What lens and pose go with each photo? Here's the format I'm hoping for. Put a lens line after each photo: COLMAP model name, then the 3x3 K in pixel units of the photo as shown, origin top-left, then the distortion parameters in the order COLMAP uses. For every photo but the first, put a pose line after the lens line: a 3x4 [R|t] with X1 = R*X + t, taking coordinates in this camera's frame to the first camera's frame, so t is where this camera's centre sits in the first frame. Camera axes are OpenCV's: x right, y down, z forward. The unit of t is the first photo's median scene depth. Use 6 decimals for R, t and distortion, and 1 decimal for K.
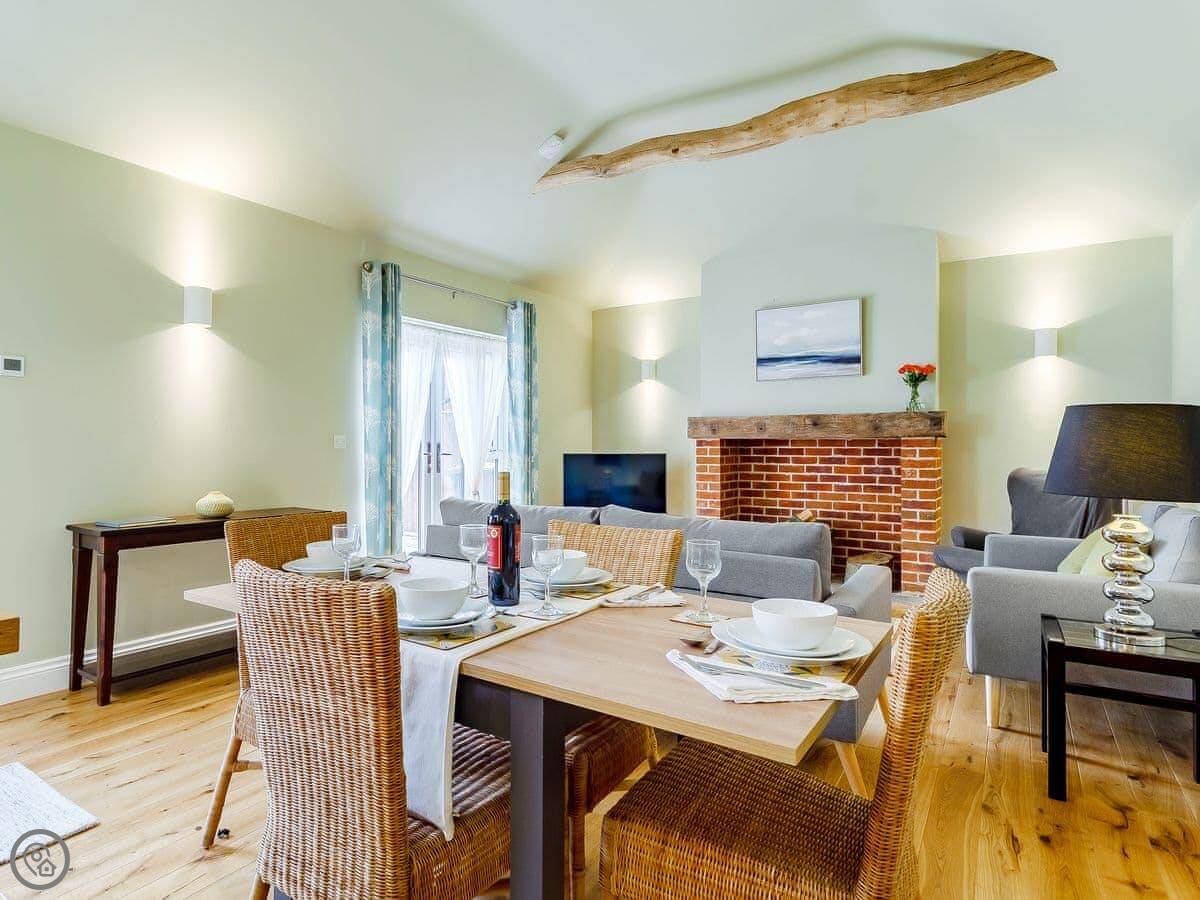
lens RADIAL K [[681.5, 0, 523.9], [0, 681.5, 441.8], [0, 0, 1]] dist [-0.000909, 0.000210]
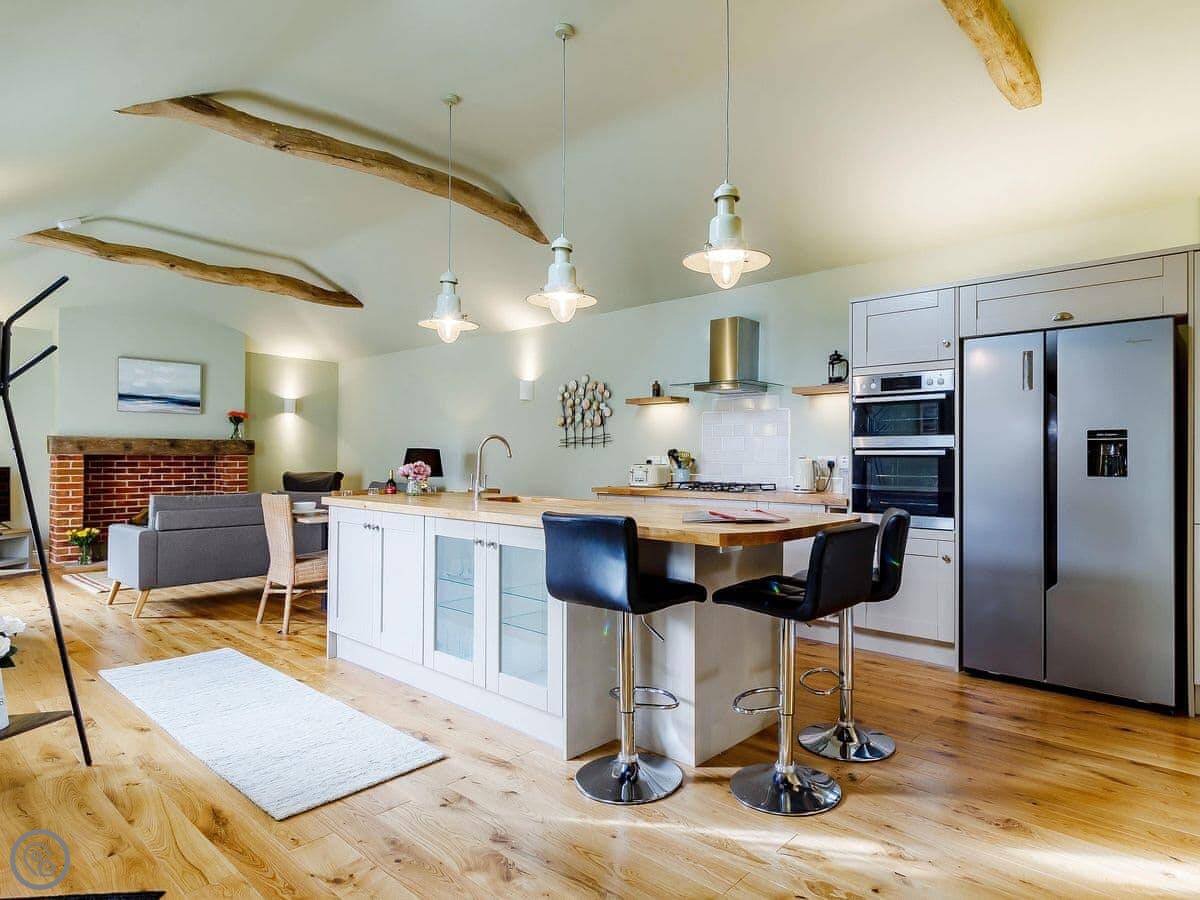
lens RADIAL K [[682.6, 0, 662.1], [0, 682.6, 454.1], [0, 0, 1]] dist [-0.000137, -0.002247]
pose [[0.069696, 0.007025, 0.997544, -0.917420], [-0.008796, 0.999941, -0.006427, -0.006471], [-0.997529, -0.008326, 0.069754, -0.147441]]
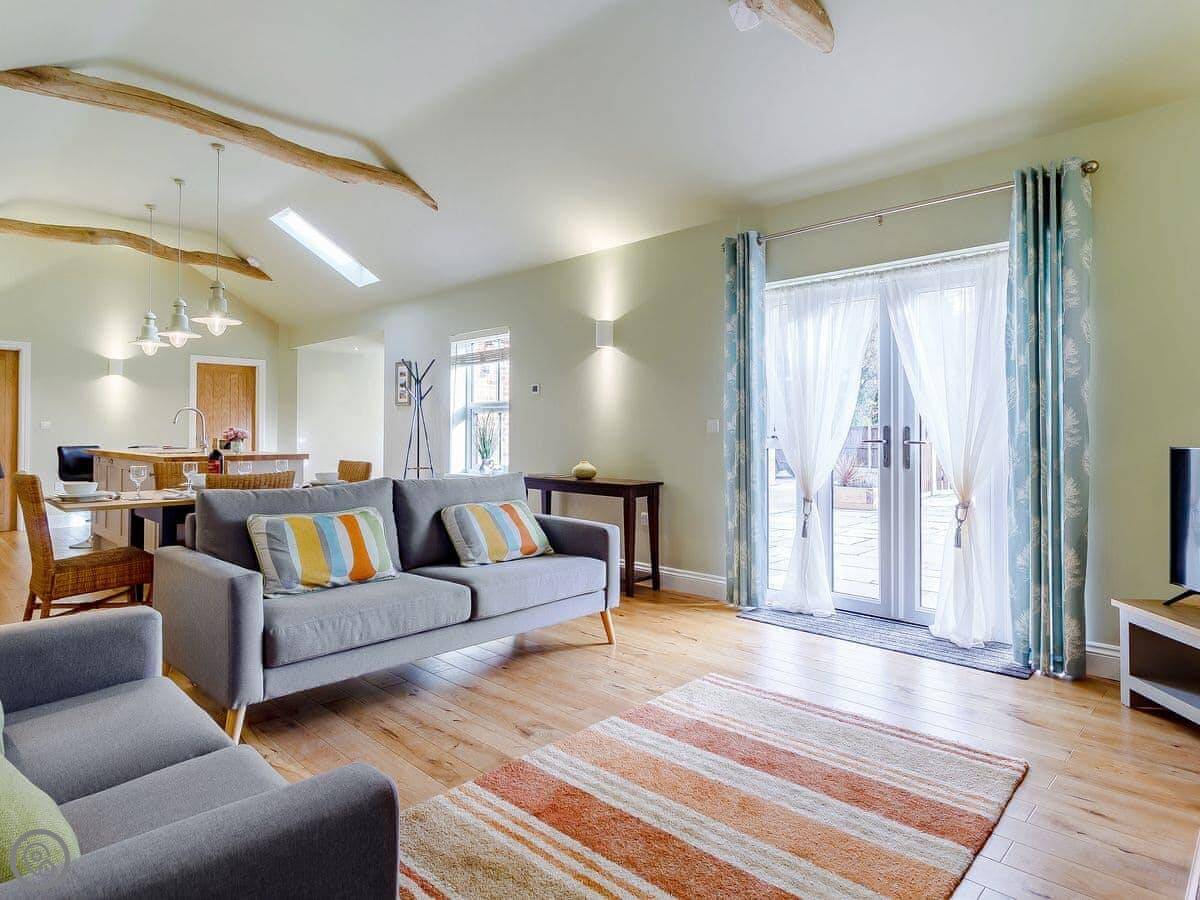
lens RADIAL K [[691.7, 0, 572.5], [0, 691.7, 419.7], [0, 0, 1]] dist [-0.001021, -0.000214]
pose [[-0.166755, -0.020098, -0.985794, 0.631943], [0.000596, 0.999790, -0.020484, 0.009030], [0.985998, -0.004004, -0.166708, 0.760143]]
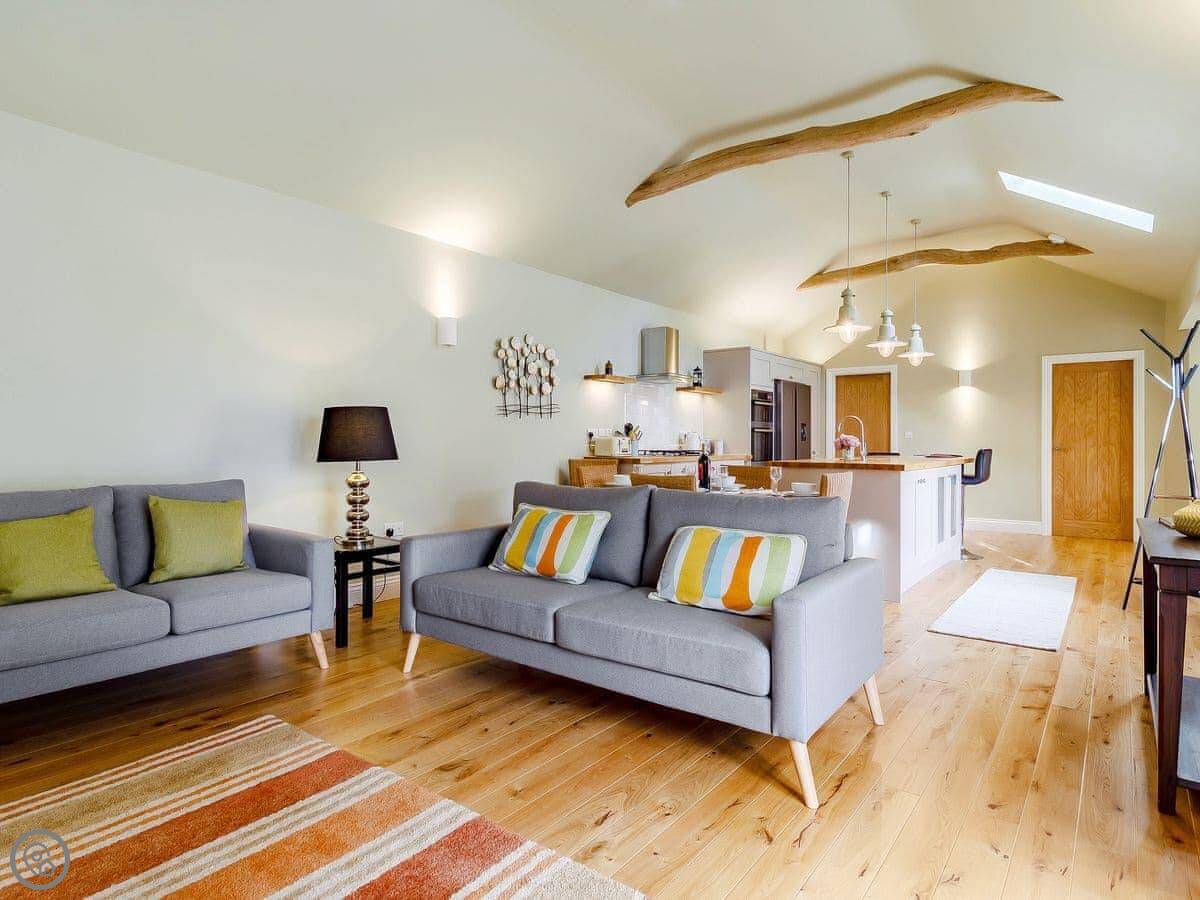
lens RADIAL K [[671.4, 0, 614.8], [0, 671.4, 437.4], [0, 0, 1]] dist [-0.001551, 0.000077]
pose [[-0.999749, -0.005758, 0.021644, 0.079778], [-0.005927, 0.999952, -0.007742, 0.012353], [-0.021599, -0.007869, -0.999736, 1.050989]]
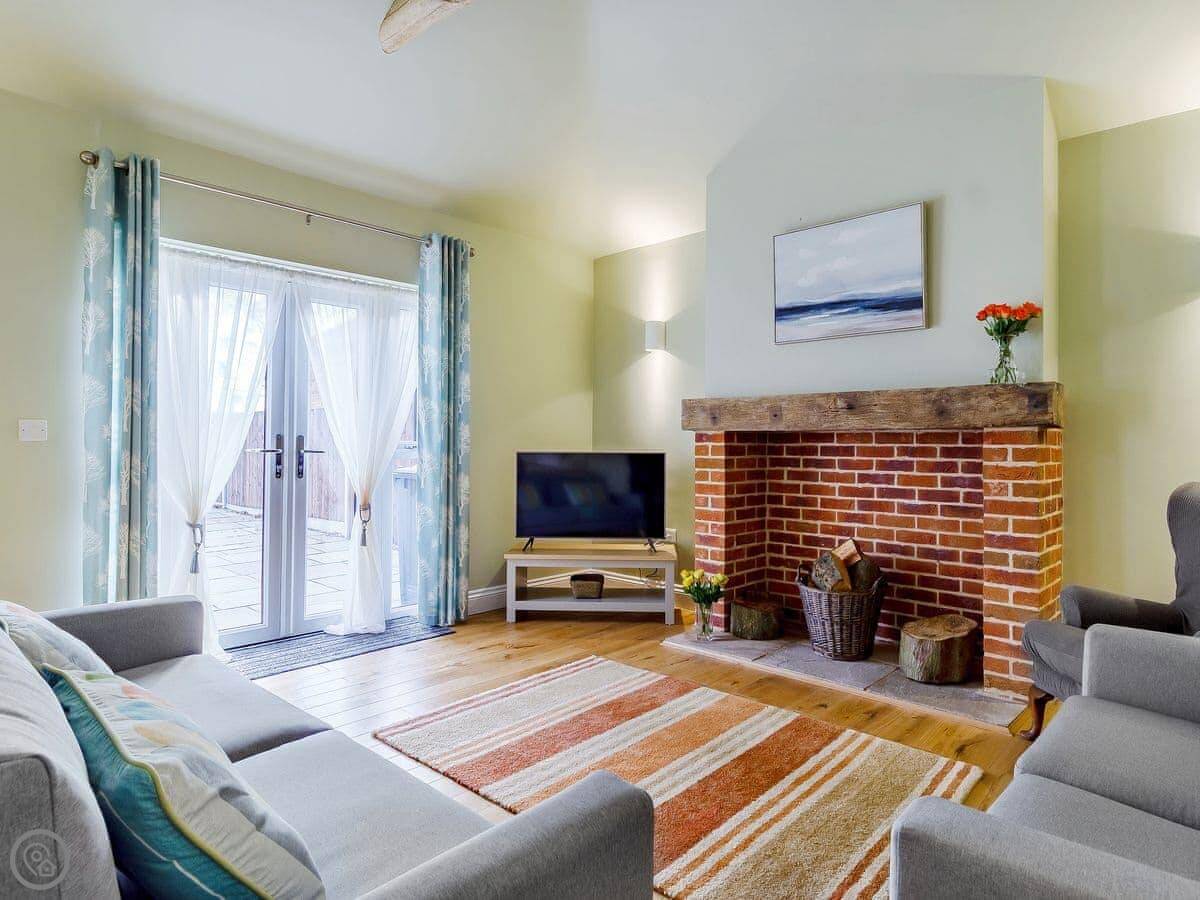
lens RADIAL K [[694.3, 0, 630.0], [0, 694.3, 434.4], [0, 0, 1]] dist [0.003739, 0.001321]
pose [[0.993872, 0.003449, -0.110486, 0.281824], [-0.004426, 0.999953, -0.008598, 0.005161], [0.110451, 0.009035, 0.993840, 0.325129]]
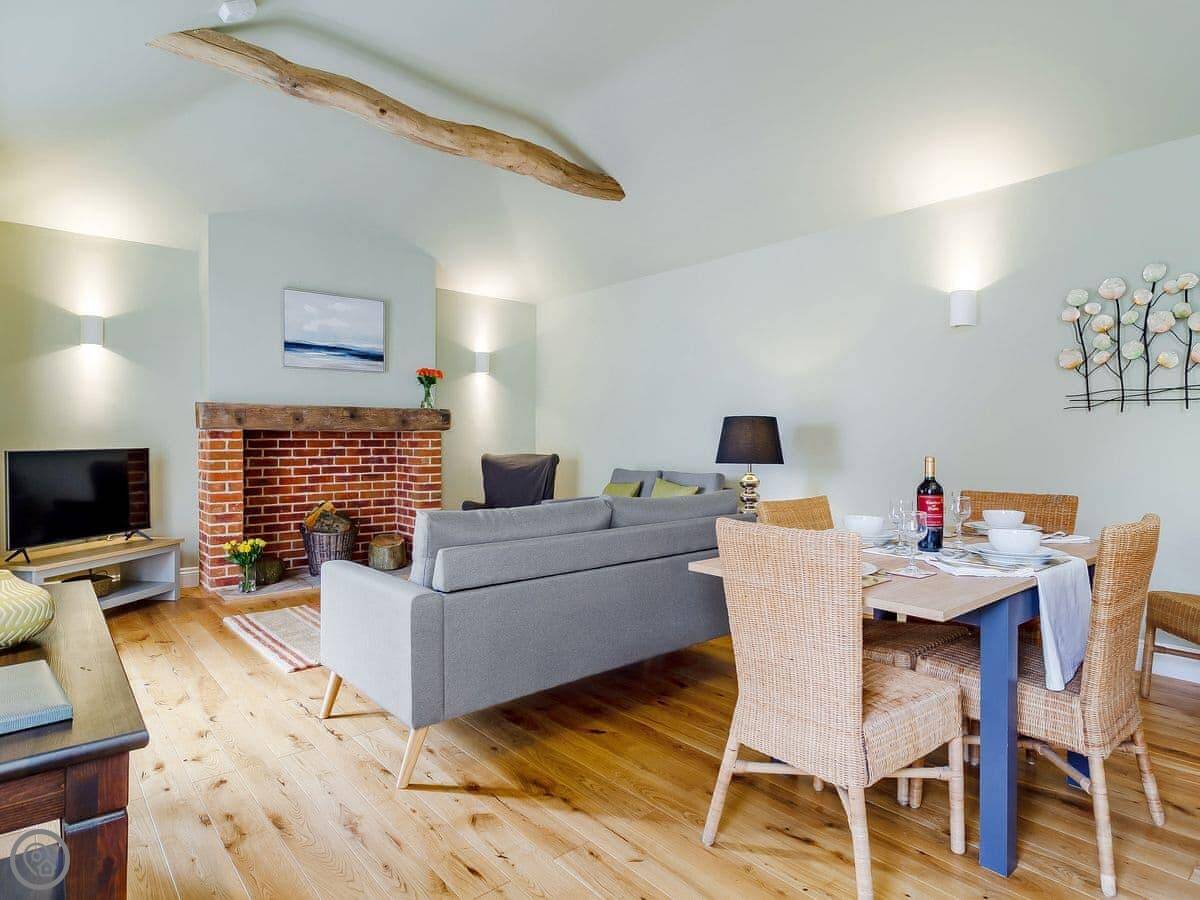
lens RADIAL K [[681.1, 0, 595.6], [0, 681.1, 444.0], [0, 0, 1]] dist [0.003200, 0.000540]
pose [[0.243314, -0.010819, 0.969887, -0.447018], [-0.005005, 0.999910, 0.012409, 0.000777], [-0.969935, -0.007873, 0.243239, 0.381335]]
